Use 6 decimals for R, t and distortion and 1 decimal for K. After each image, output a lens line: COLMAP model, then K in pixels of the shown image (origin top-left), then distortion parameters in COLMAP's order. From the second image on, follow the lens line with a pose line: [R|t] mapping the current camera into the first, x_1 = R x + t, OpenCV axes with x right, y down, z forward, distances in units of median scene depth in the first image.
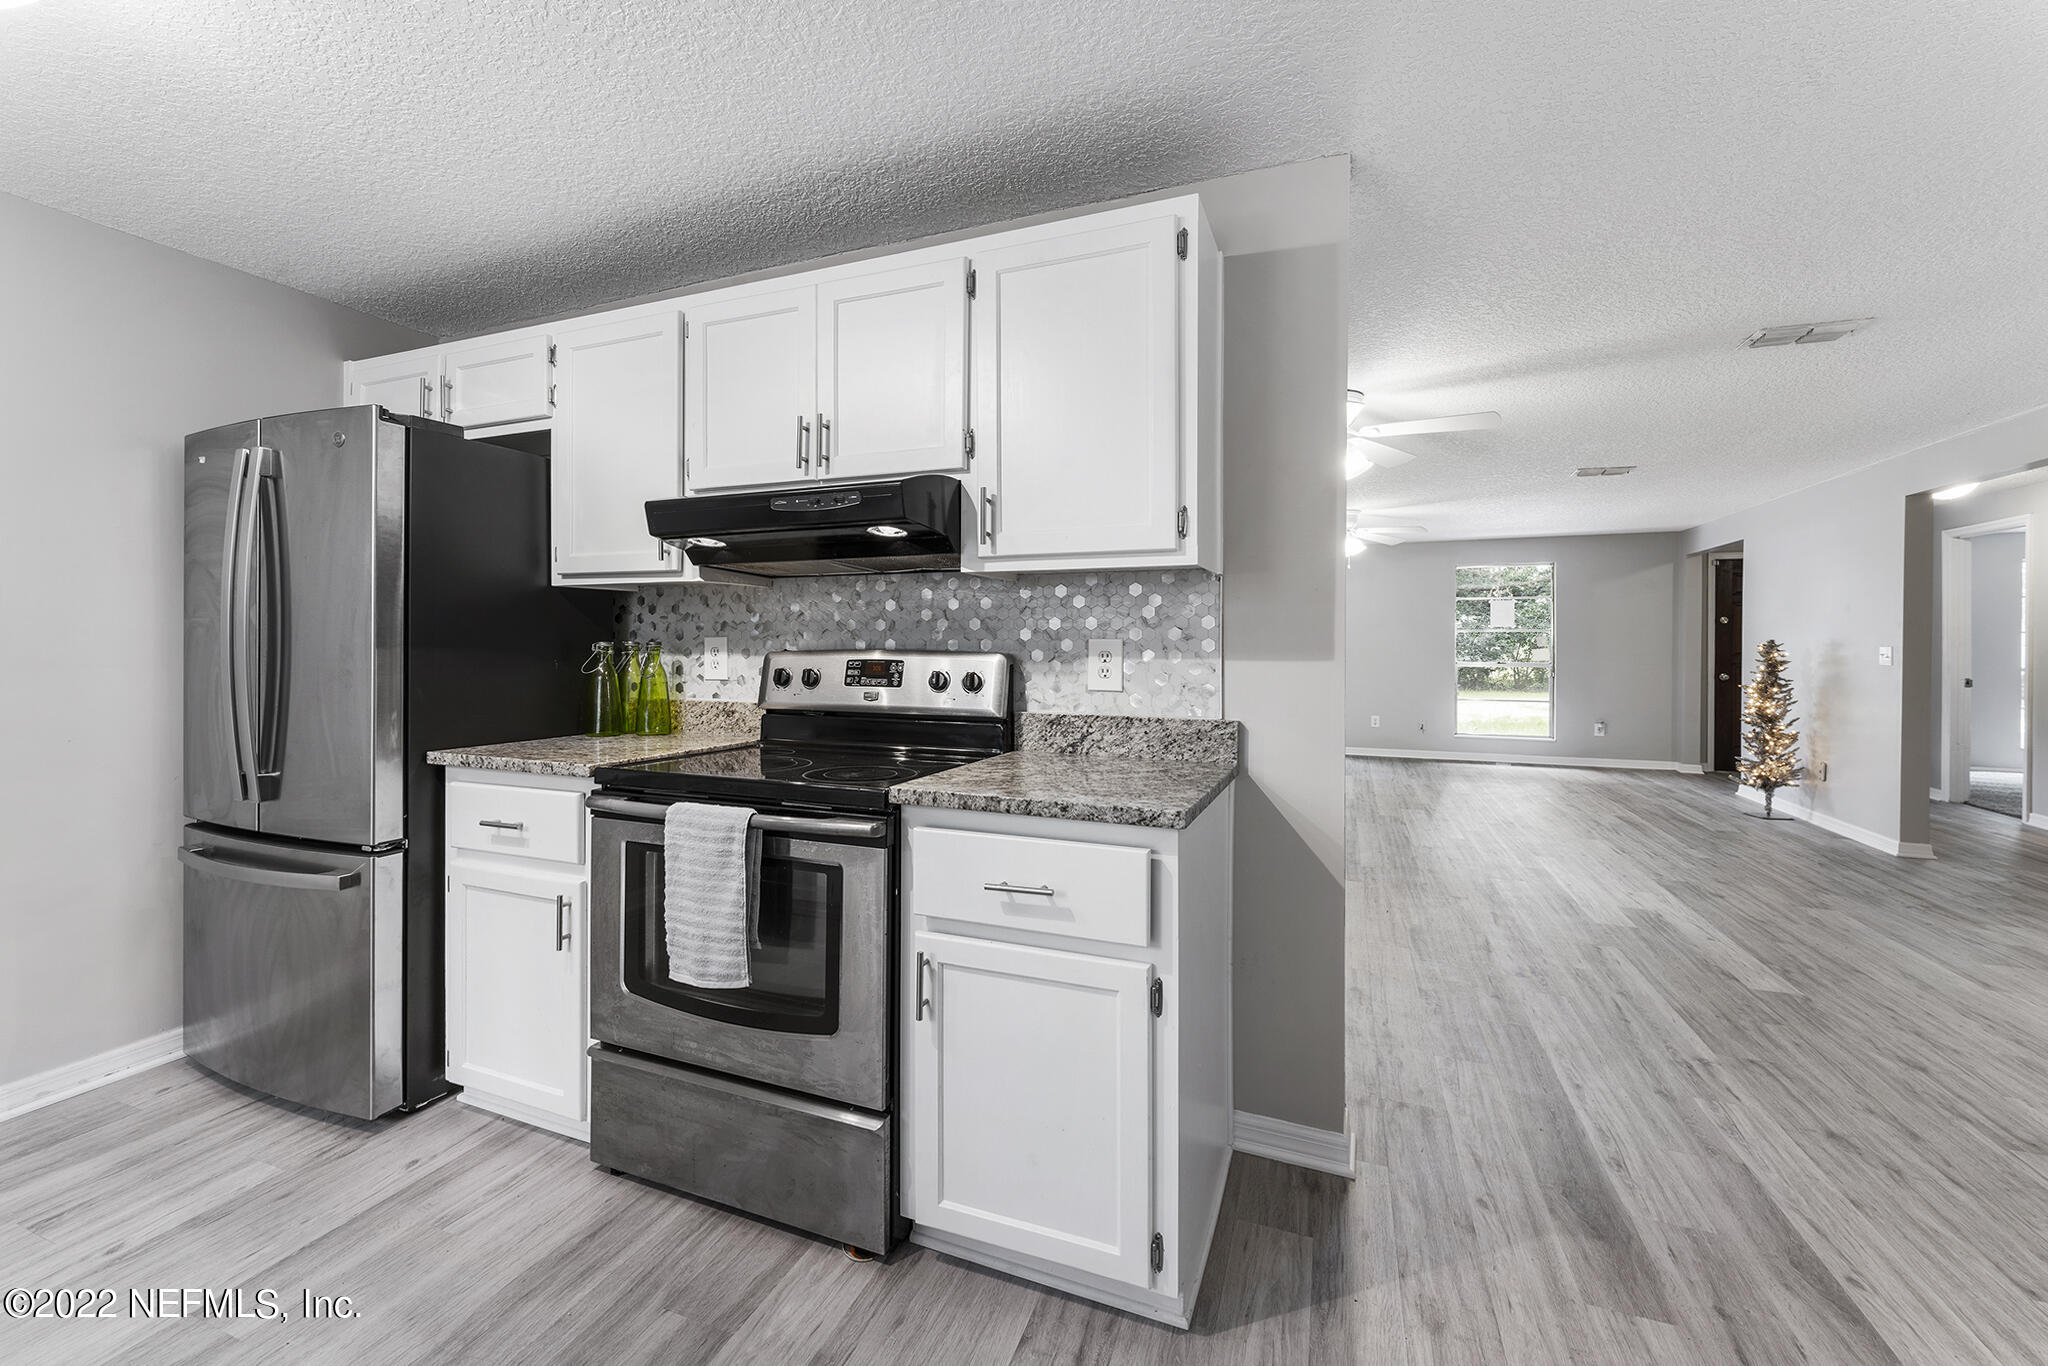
lens RADIAL K [[835.6, 0, 1022.8], [0, 835.6, 649.0], [0, 0, 1]] dist [-0.000024, 0.000009]
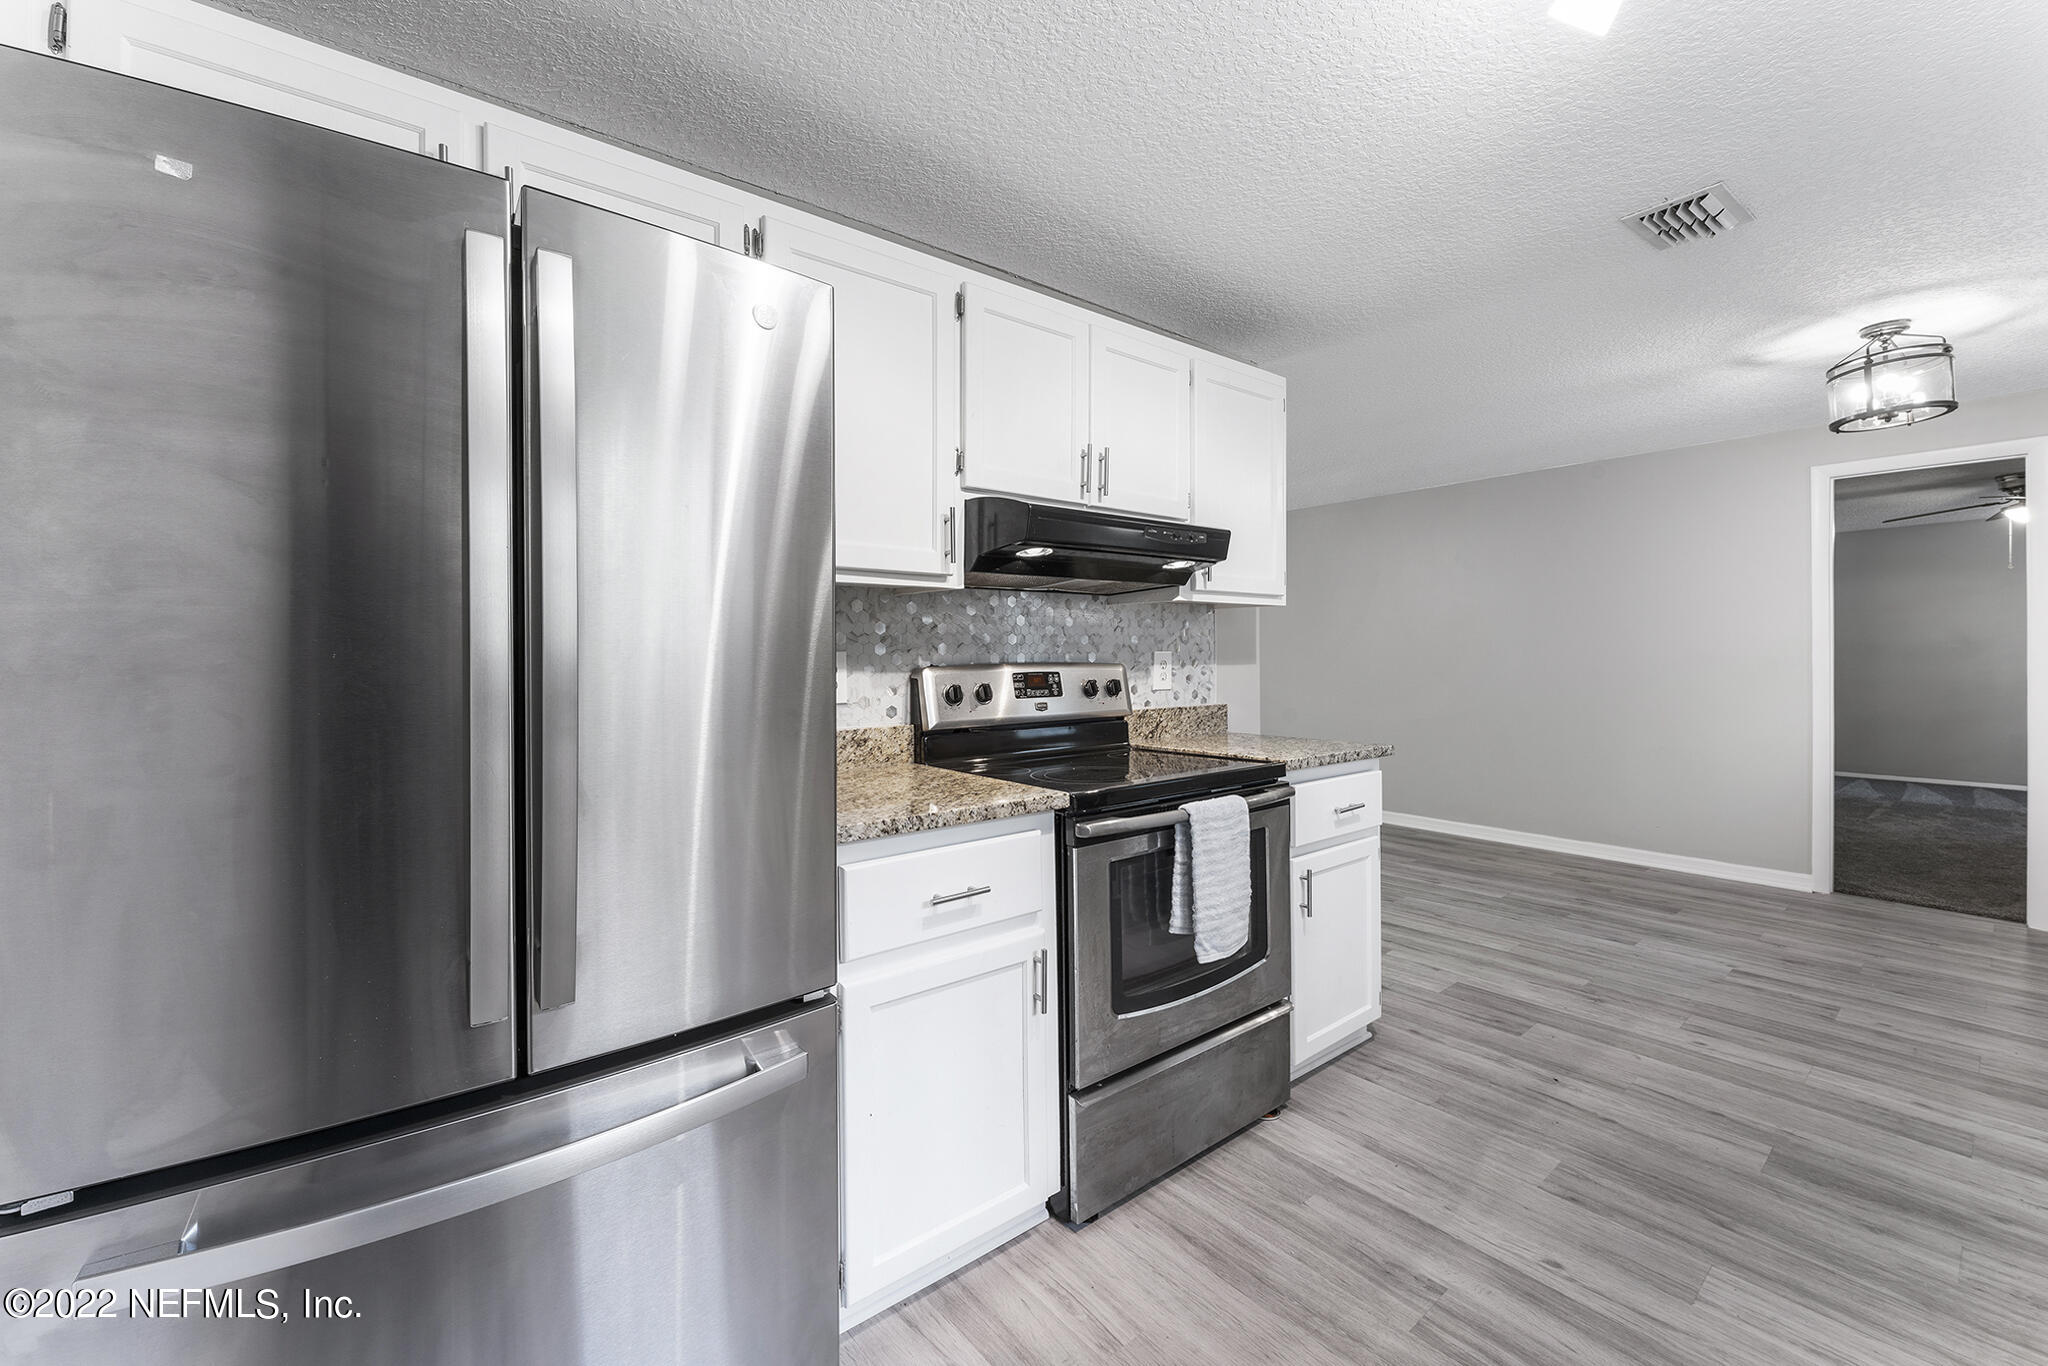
lens RADIAL K [[835.6, 0, 1014.8], [0, 835.6, 658.5], [0, 0, 1]] dist [-0.000024, 0.000009]
pose [[0.489244, -0.011803, 0.872067, -1.106176], [0.013330, 0.999893, 0.006055, -0.011119], [-0.872045, 0.008662, 0.489349, 0.500039]]
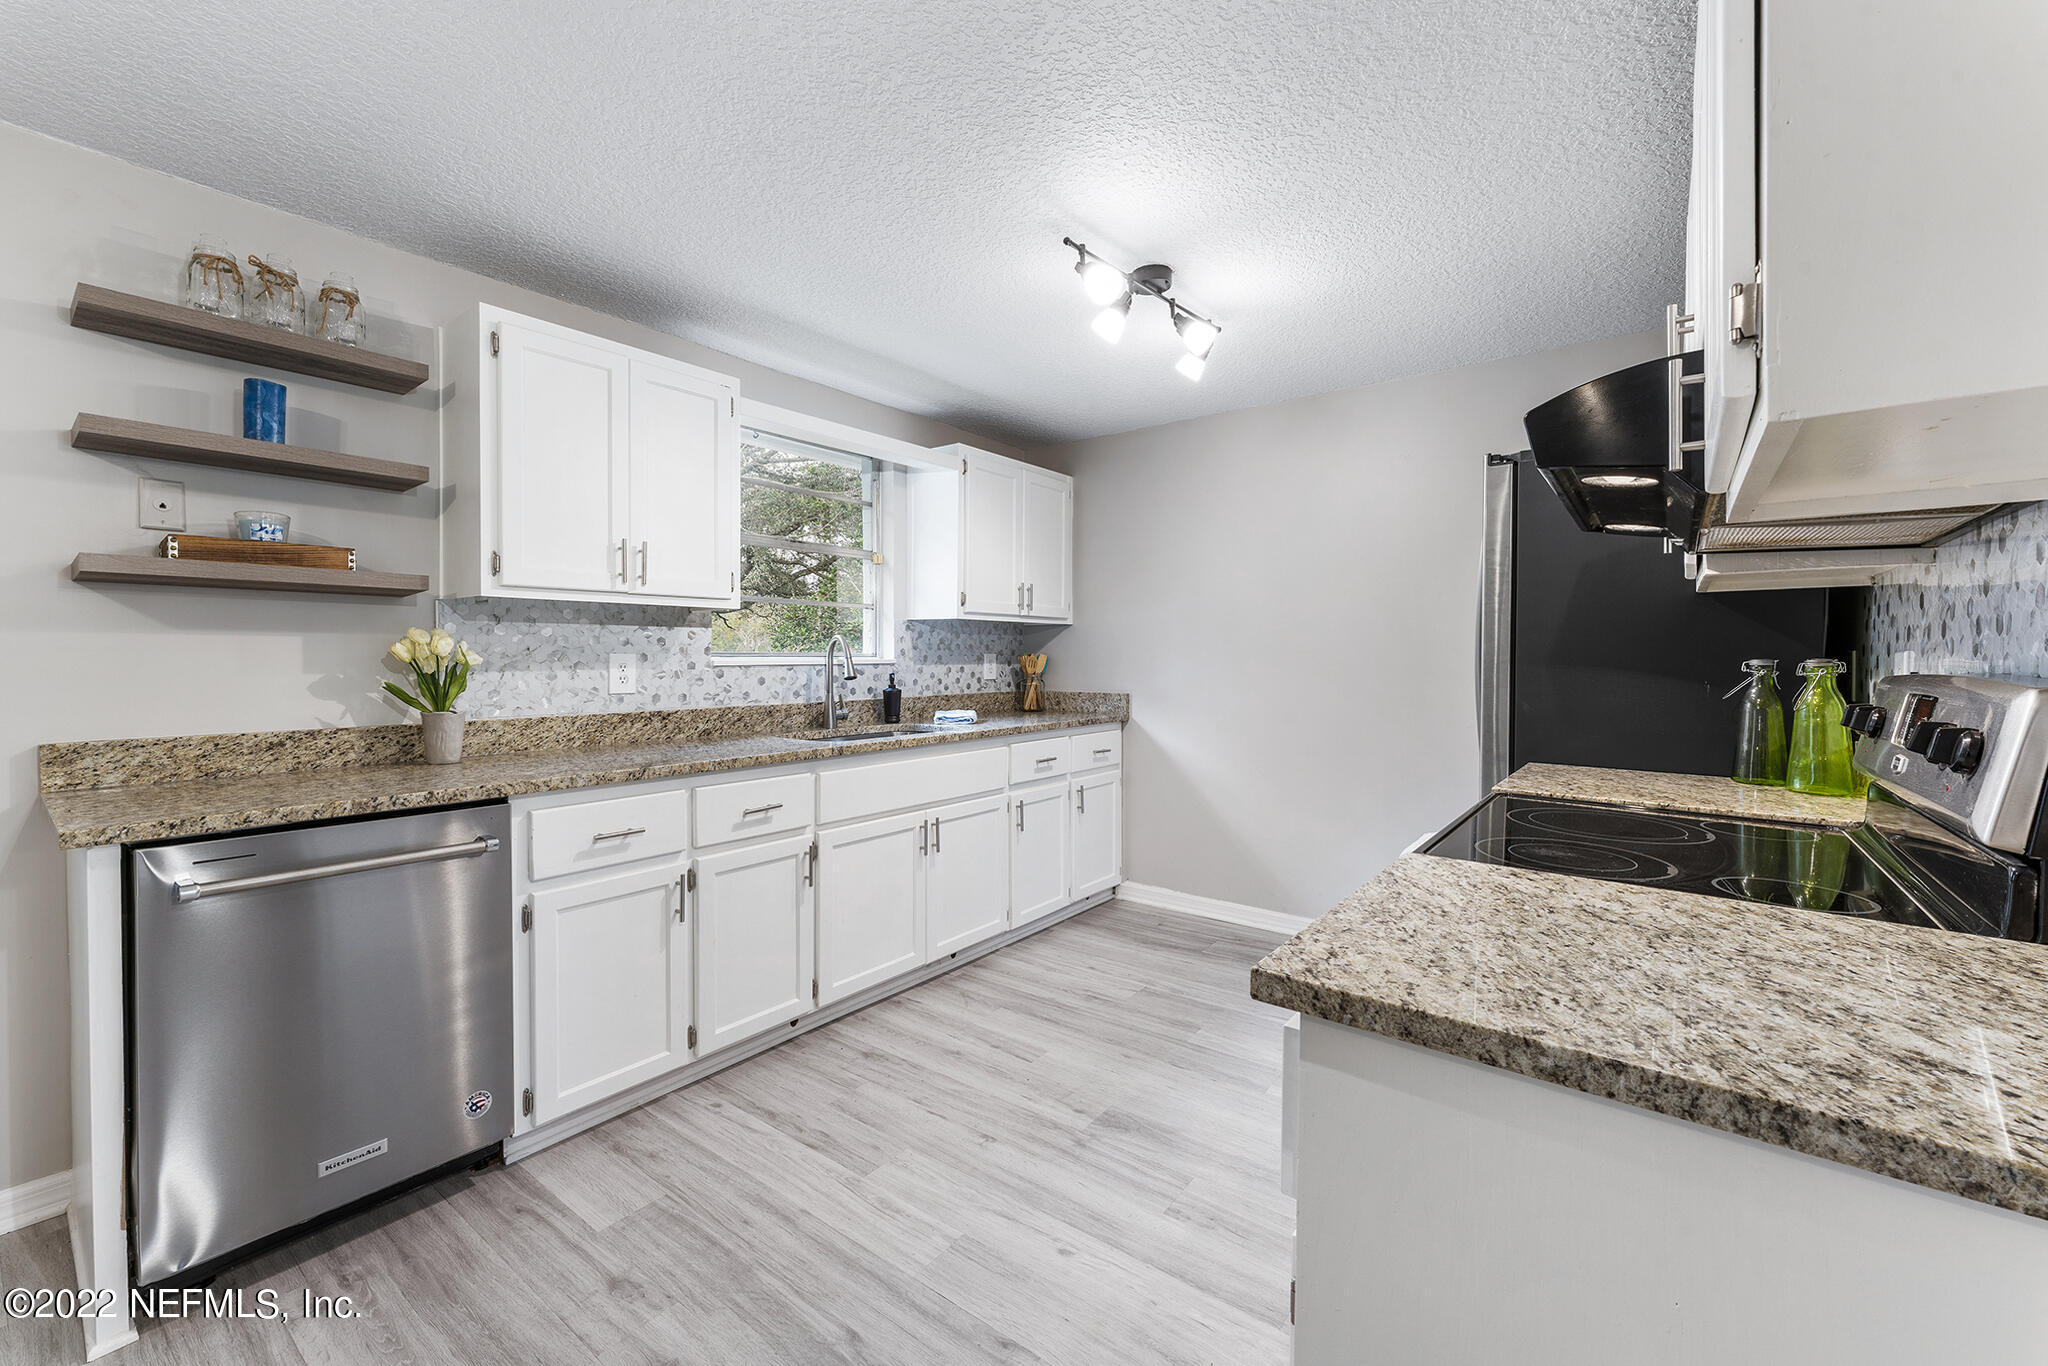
lens RADIAL K [[835.6, 0, 1011.5], [0, 835.6, 669.7], [0, 0, 1]] dist [-0.000024, 0.000009]
pose [[-0.283917, 0.010549, -0.958791, 0.459202], [-0.009738, 0.999856, 0.013885, -0.004287], [0.958799, 0.013278, -0.283774, 0.609454]]
